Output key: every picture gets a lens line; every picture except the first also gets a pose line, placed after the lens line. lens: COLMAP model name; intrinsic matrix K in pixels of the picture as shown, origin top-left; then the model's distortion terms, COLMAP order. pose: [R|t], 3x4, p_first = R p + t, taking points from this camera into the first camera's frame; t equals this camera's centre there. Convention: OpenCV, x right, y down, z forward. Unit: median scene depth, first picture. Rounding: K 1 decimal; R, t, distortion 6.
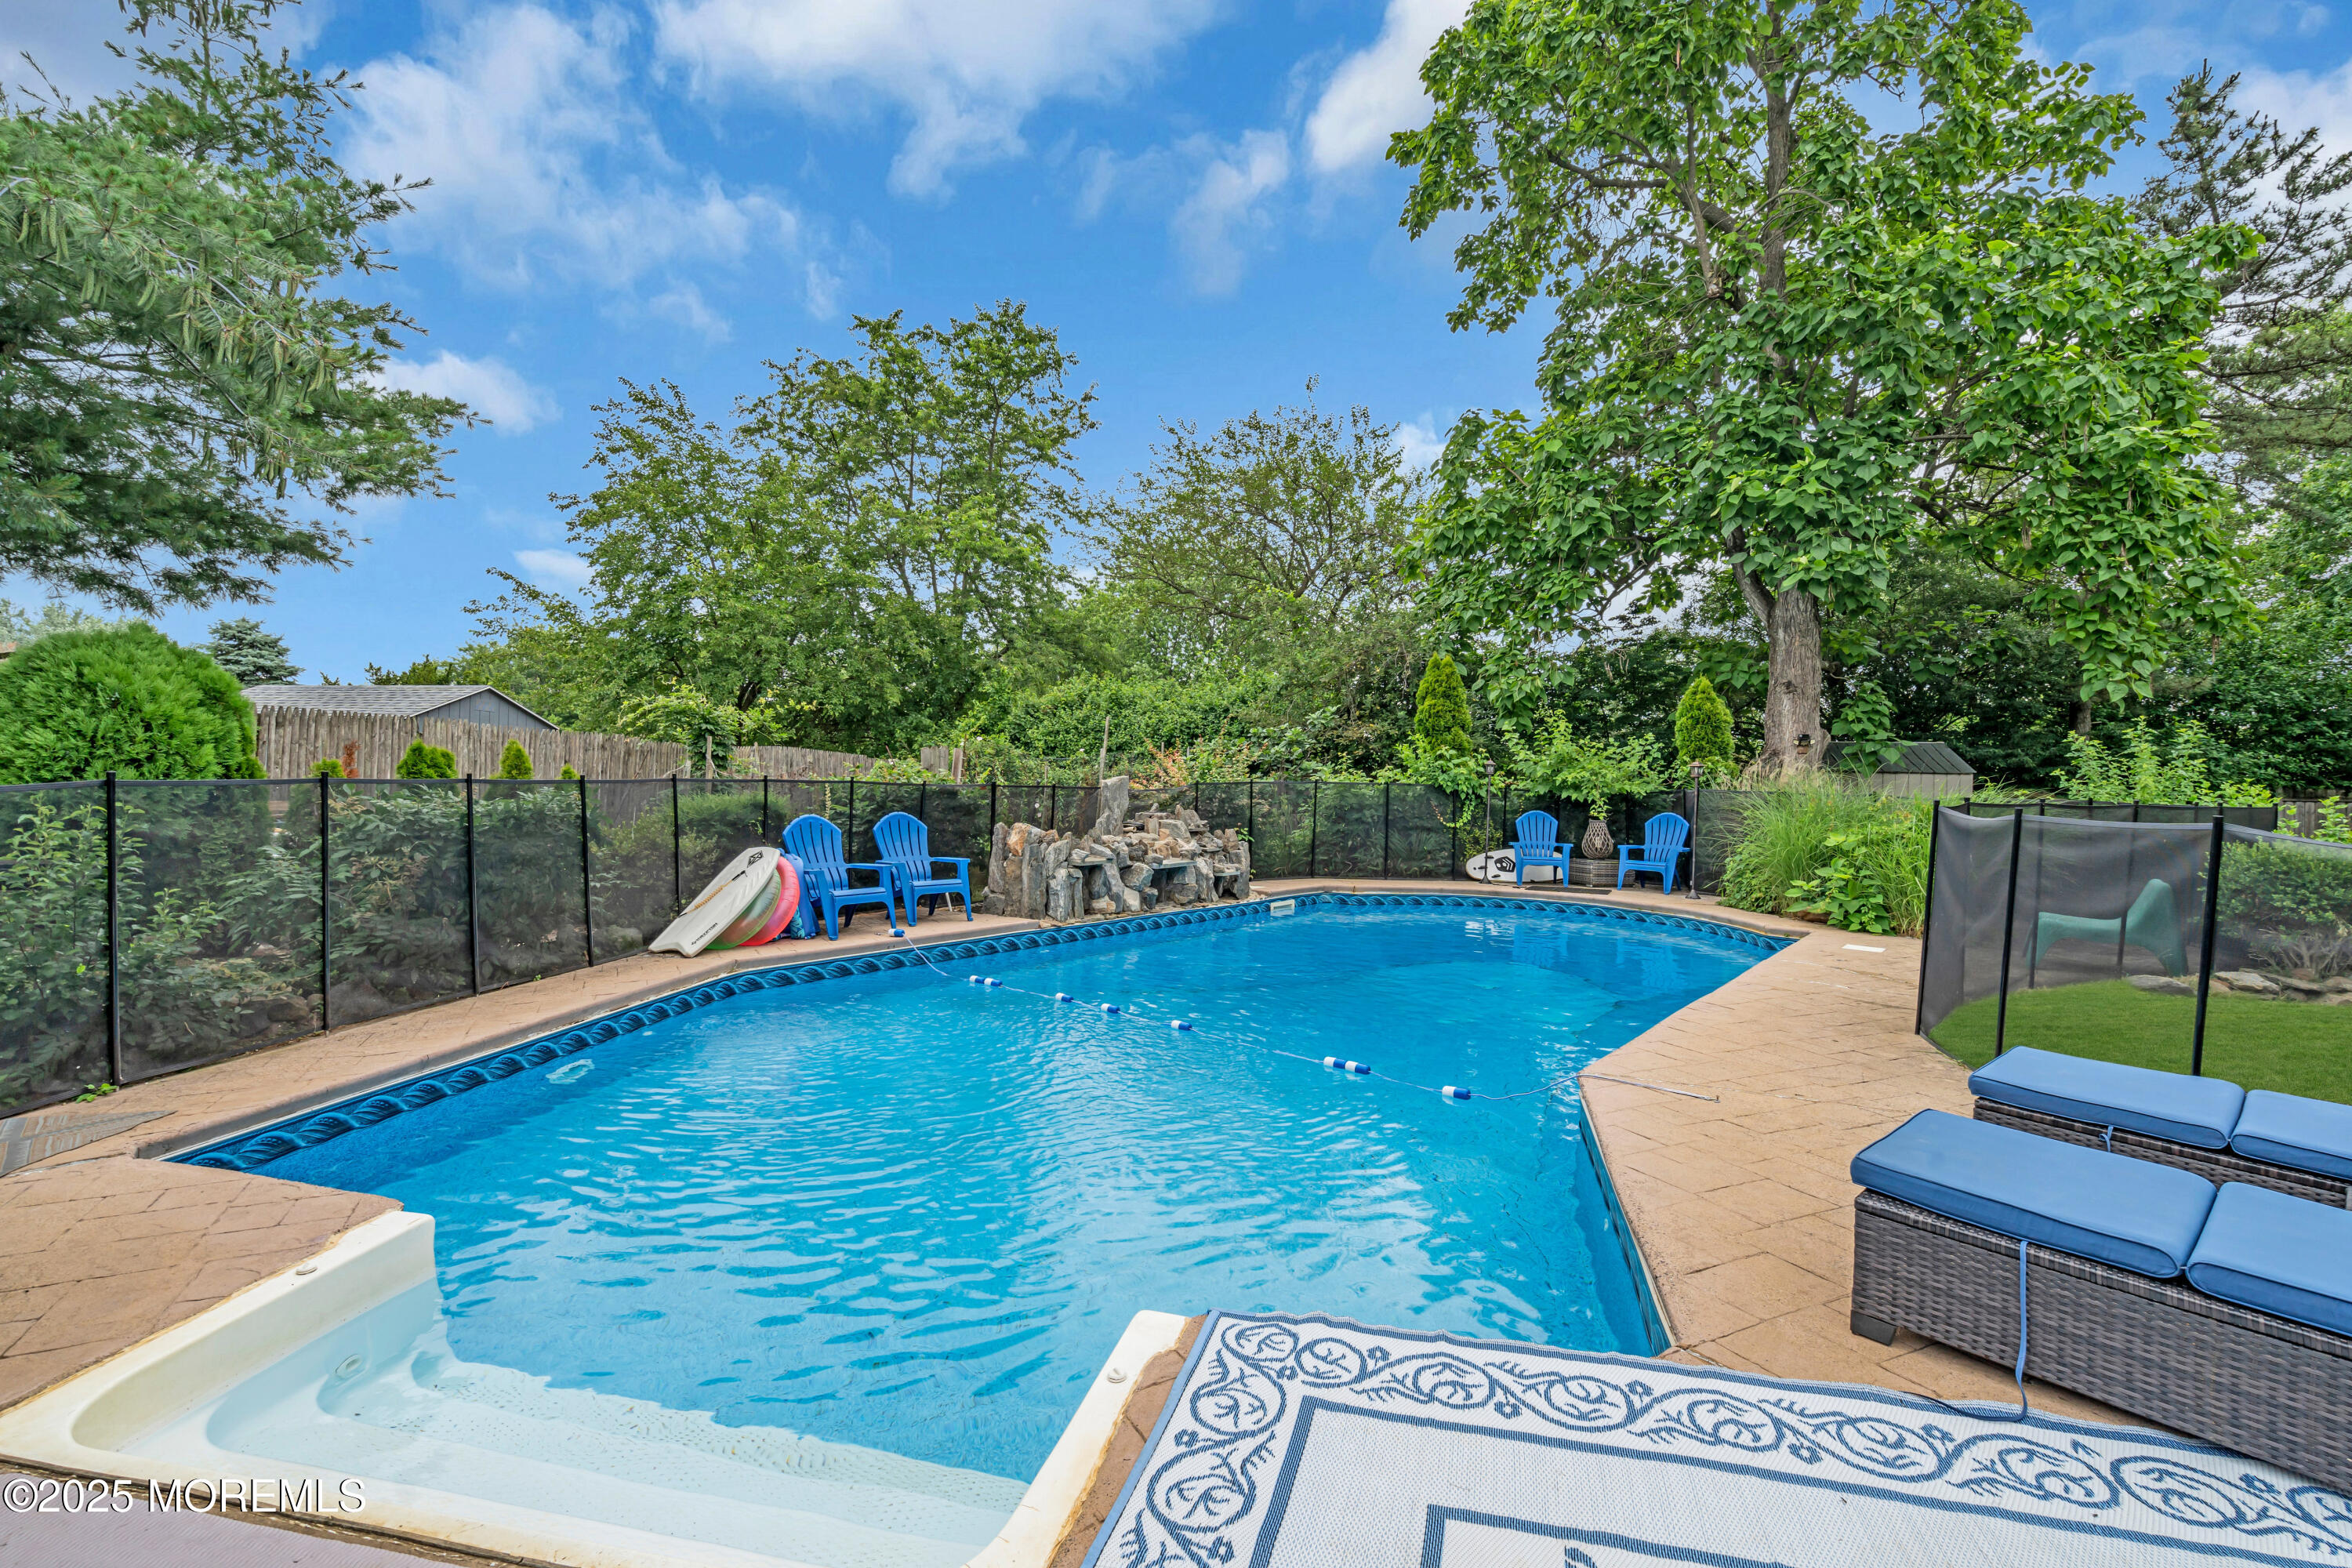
lens RADIAL K [[1108.4, 0, 1178.4], [0, 1108.4, 748.1], [0, 0, 1]] dist [0.030754, 0.000148]
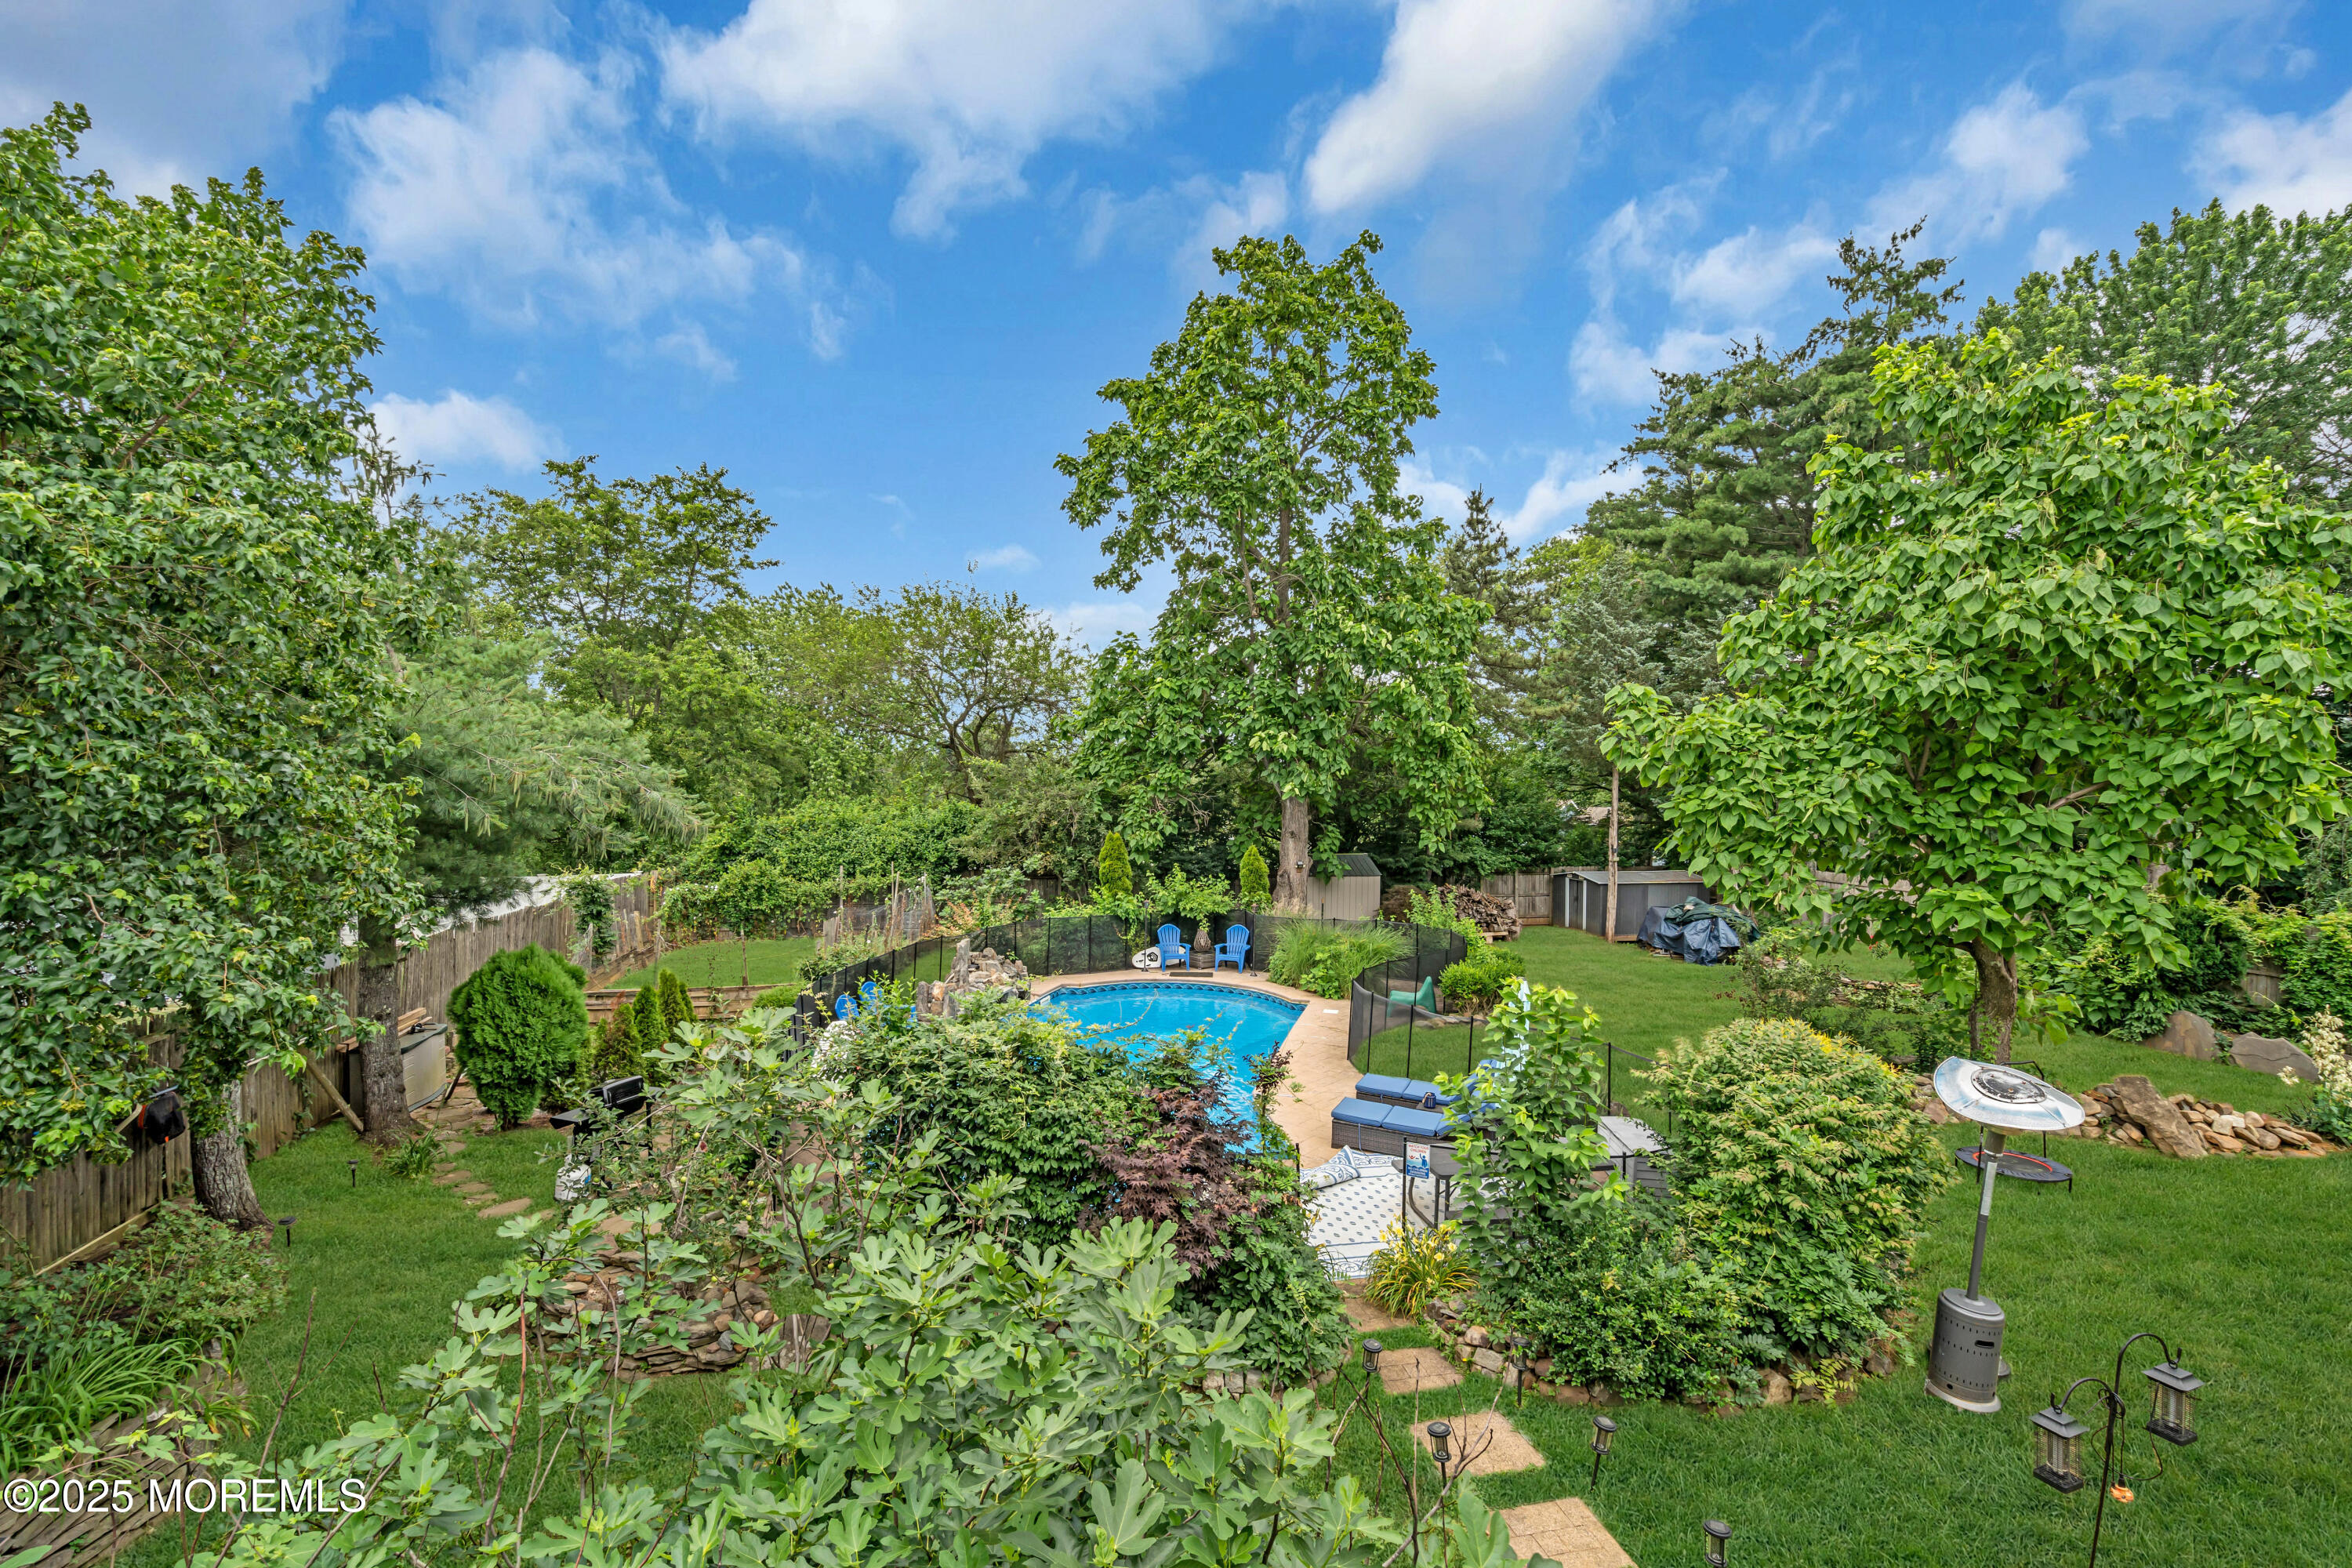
lens RADIAL K [[1073.5, 0, 1176.0], [0, 1073.5, 784.0], [0, 0, 1]] dist [-0.001044, -0.000367]
pose [[0.916191, -0.010552, 0.400603, -0.335811], [-0.002444, 0.999488, 0.031916, -0.216790], [-0.400734, -0.030221, 0.915696, -0.529379]]
